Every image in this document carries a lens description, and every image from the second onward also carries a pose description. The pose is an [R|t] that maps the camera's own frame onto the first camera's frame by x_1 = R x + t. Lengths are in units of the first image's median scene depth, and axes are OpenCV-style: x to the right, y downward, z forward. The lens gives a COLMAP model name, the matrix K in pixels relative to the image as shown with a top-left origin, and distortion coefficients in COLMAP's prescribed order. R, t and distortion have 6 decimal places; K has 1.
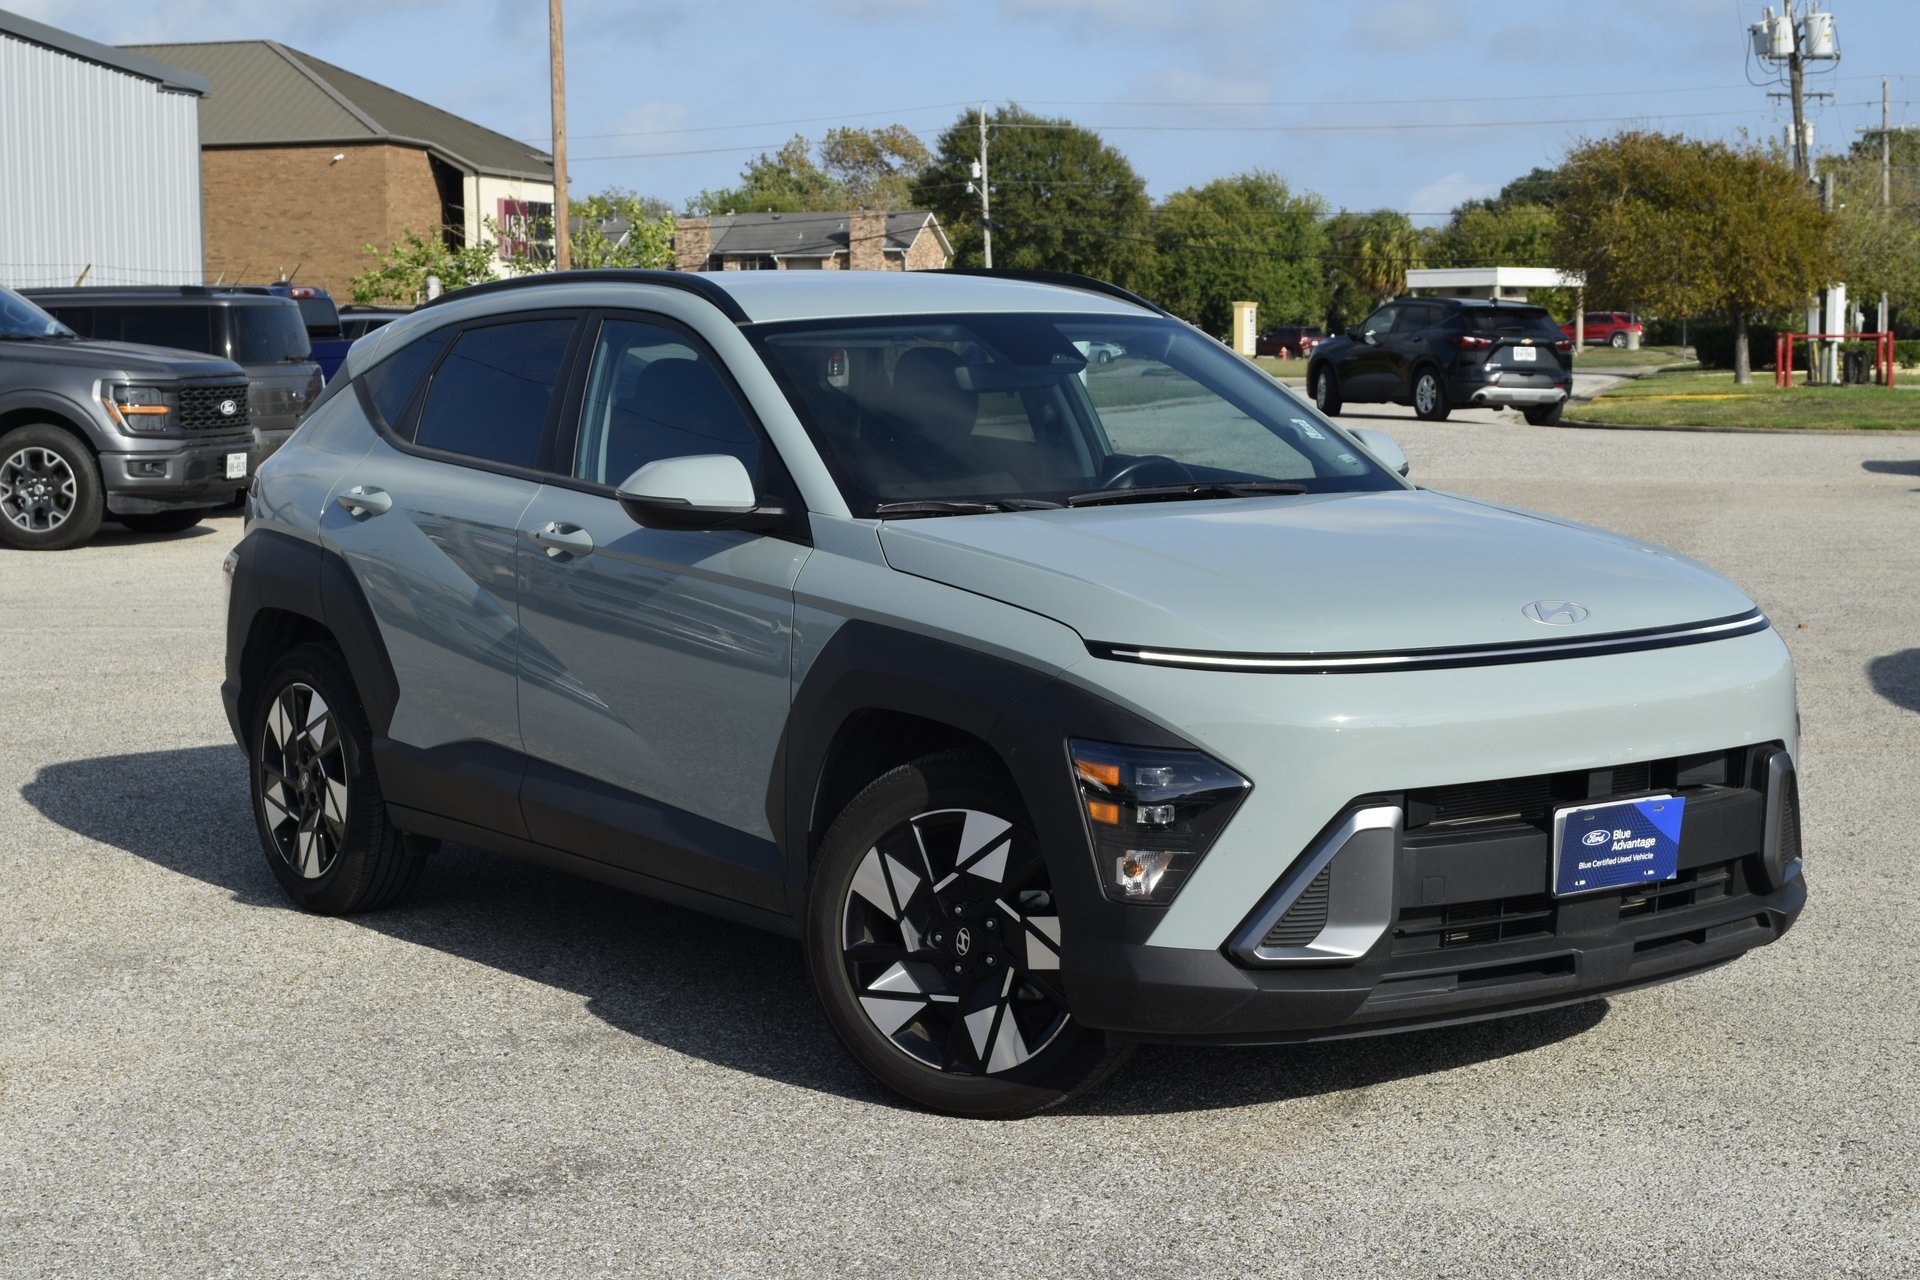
lens RADIAL K [[3285.7, 0, 925.7], [0, 3285.7, 705.1], [0, 0, 1]] dist [-0.047482, 0.000000]
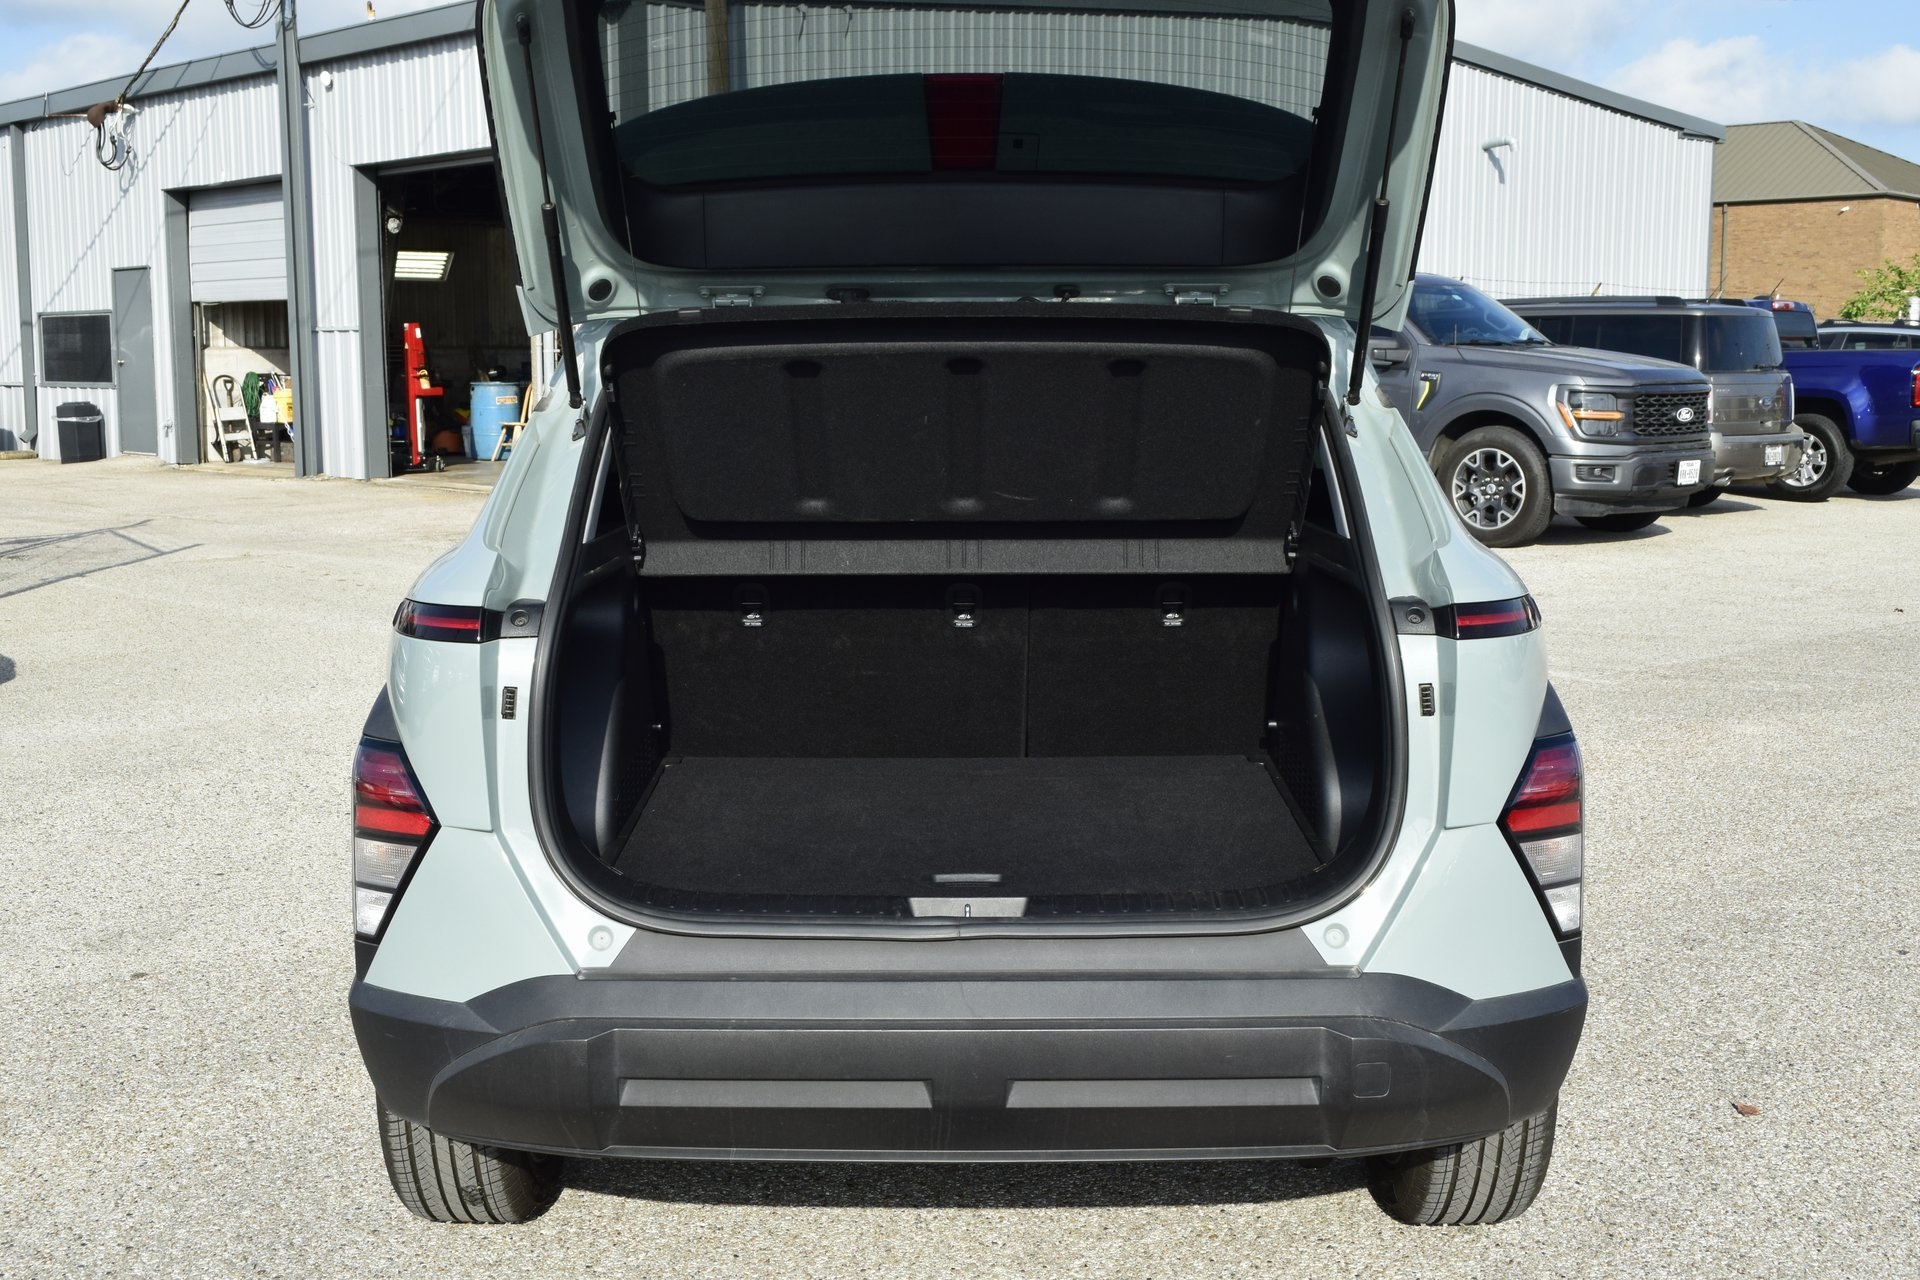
lens RADIAL K [[2230.9, 0, 1051.3], [0, 2230.9, 669.2], [0, 0, 1]] dist [-0.010901, 0.000000]
pose [[0.870459, 0.080657, -0.485588, -0.014934], [-0.065601, 0.996693, 0.047958, -0.011562], [0.487850, -0.009890, 0.872872, 0.107340]]
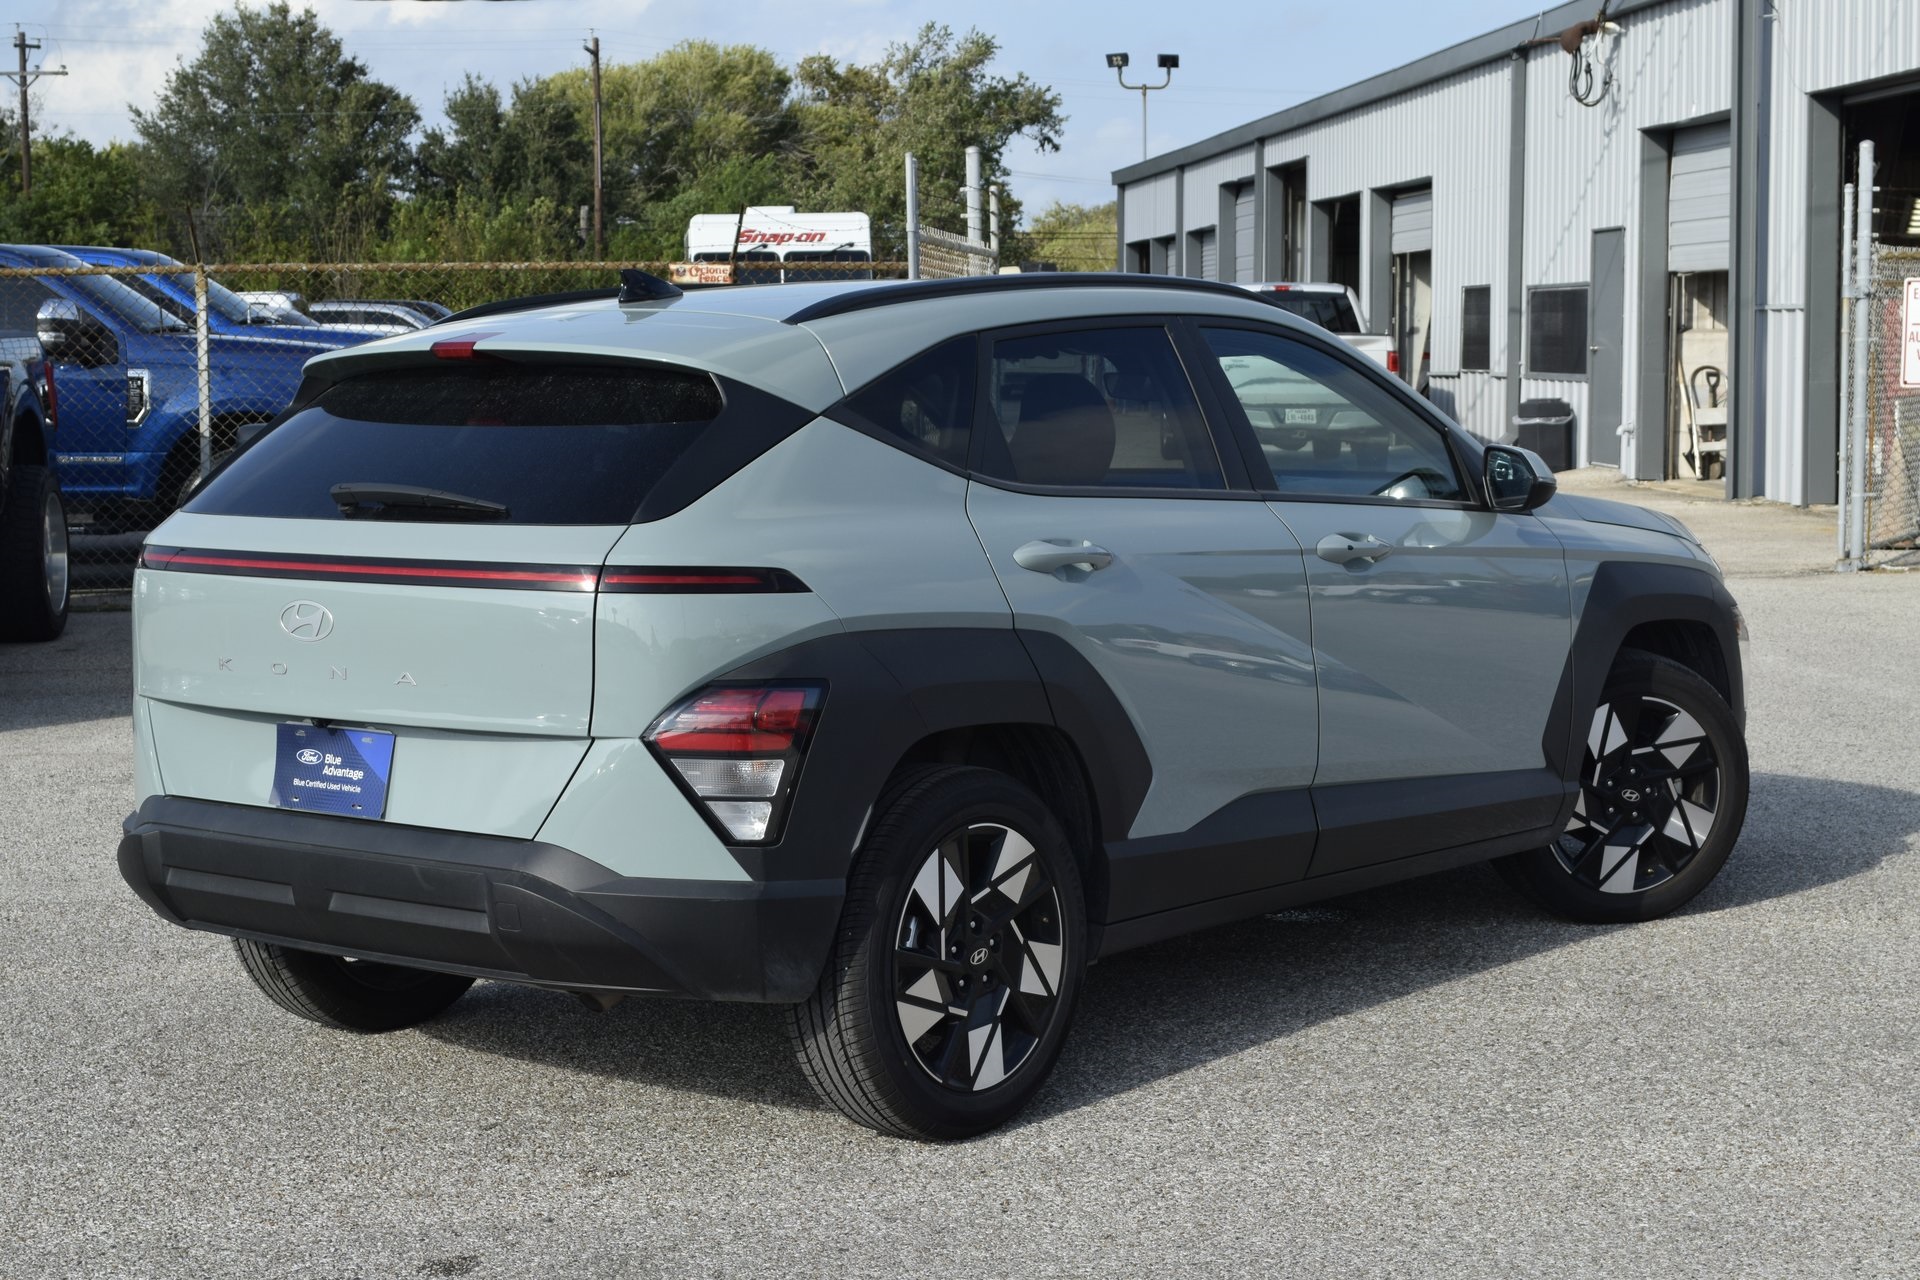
lens RADIAL K [[3285.7, 0, 1017.6], [0, 3285.7, 616.5], [0, 0, 1]] dist [-0.047482, 0.000000]
pose [[0.394511, 0.088371, -0.914632, 0.061204], [-0.103666, 0.993291, 0.051256, -0.015934], [0.913025, 0.074595, 0.401025, 0.127607]]
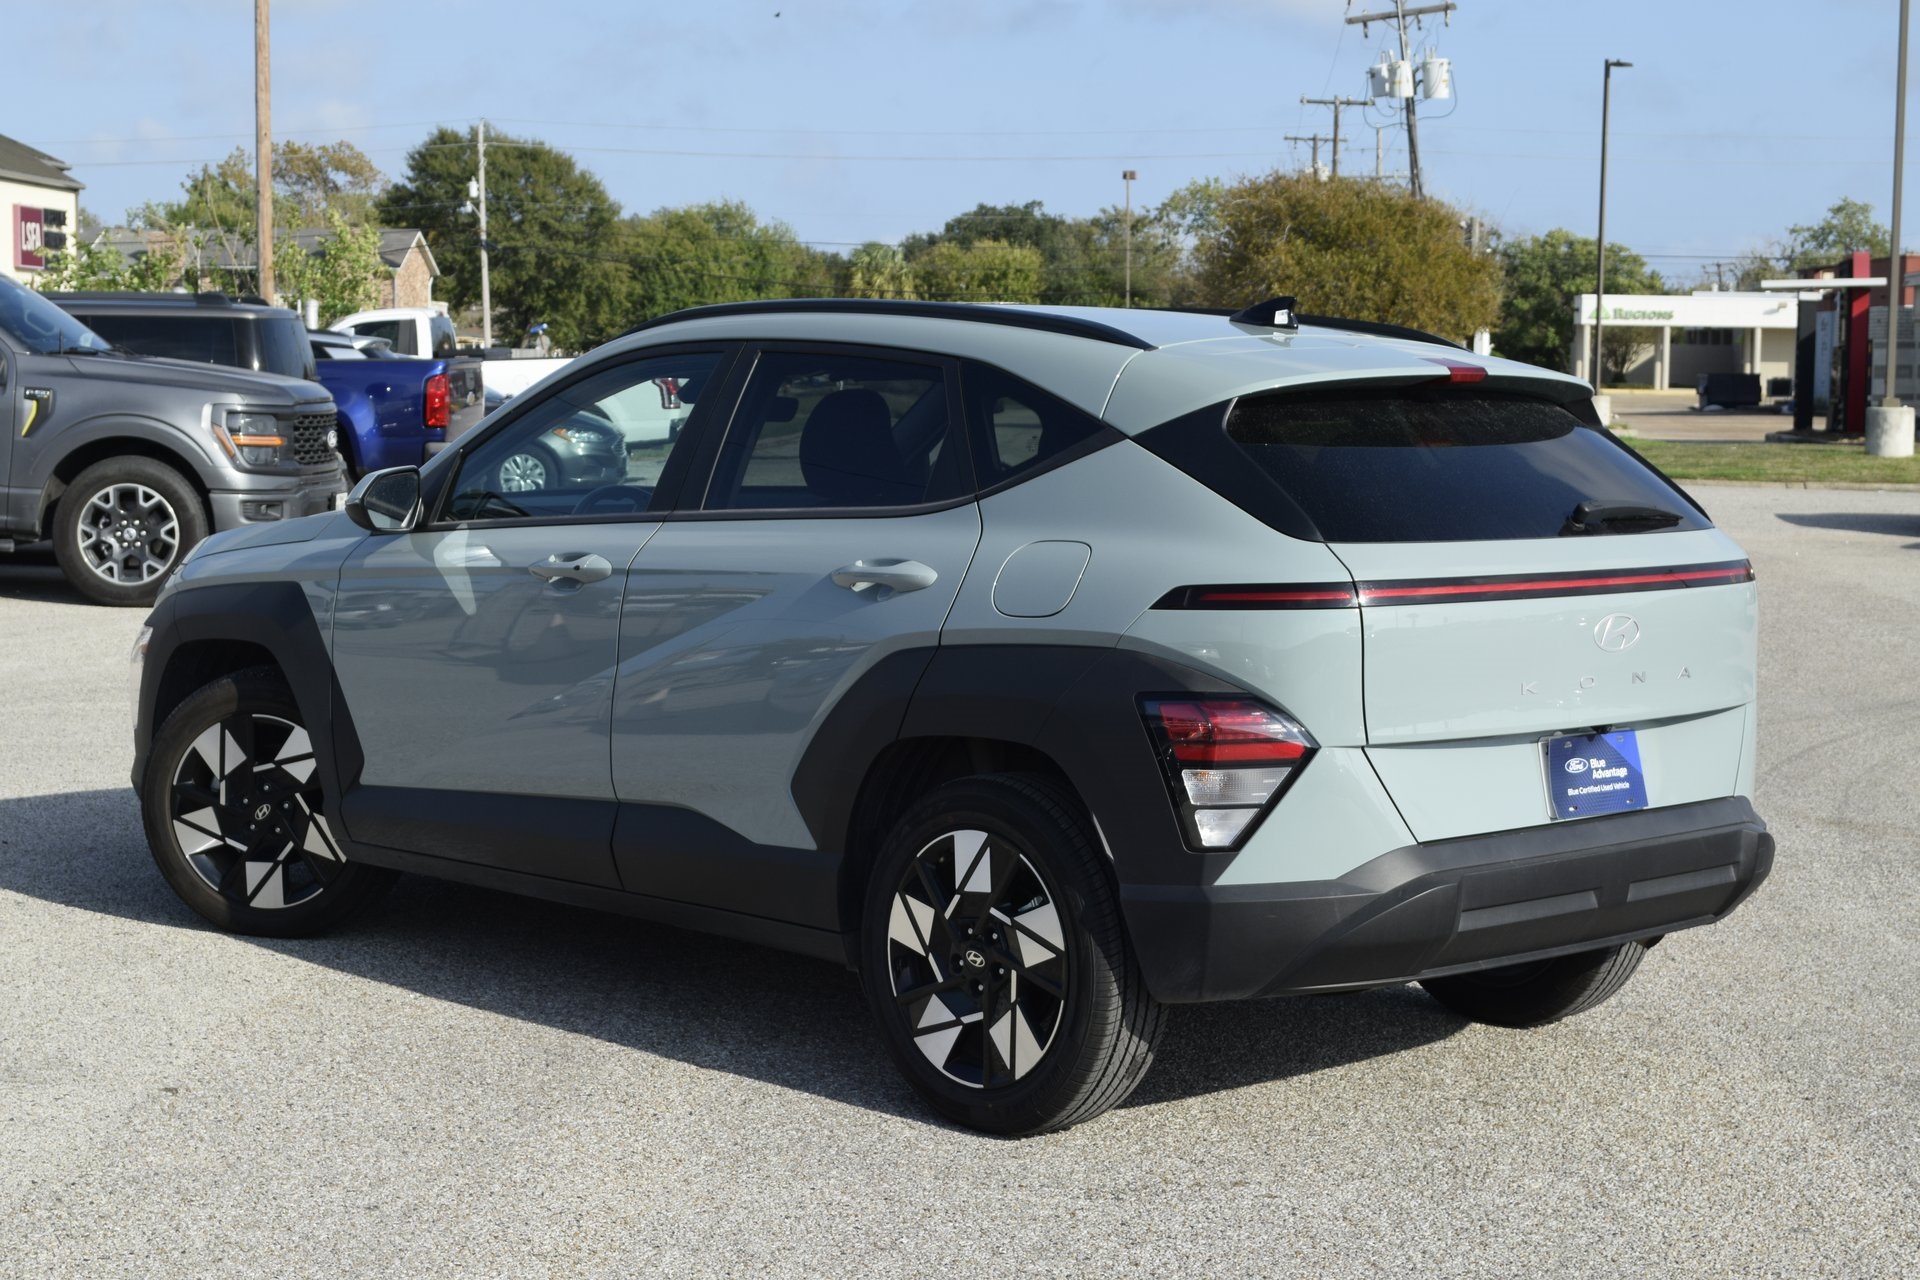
lens RADIAL K [[3285.7, 0, 962.1], [0, 3285.7, 651.4], [0, 0, 1]] dist [-0.047482, 0.000000]
pose [[0.977381, 0.001994, 0.211474, -0.082906], [0.003185, 0.999703, -0.024148, -0.005246], [-0.211460, 0.024276, 0.977085, 0.048691]]
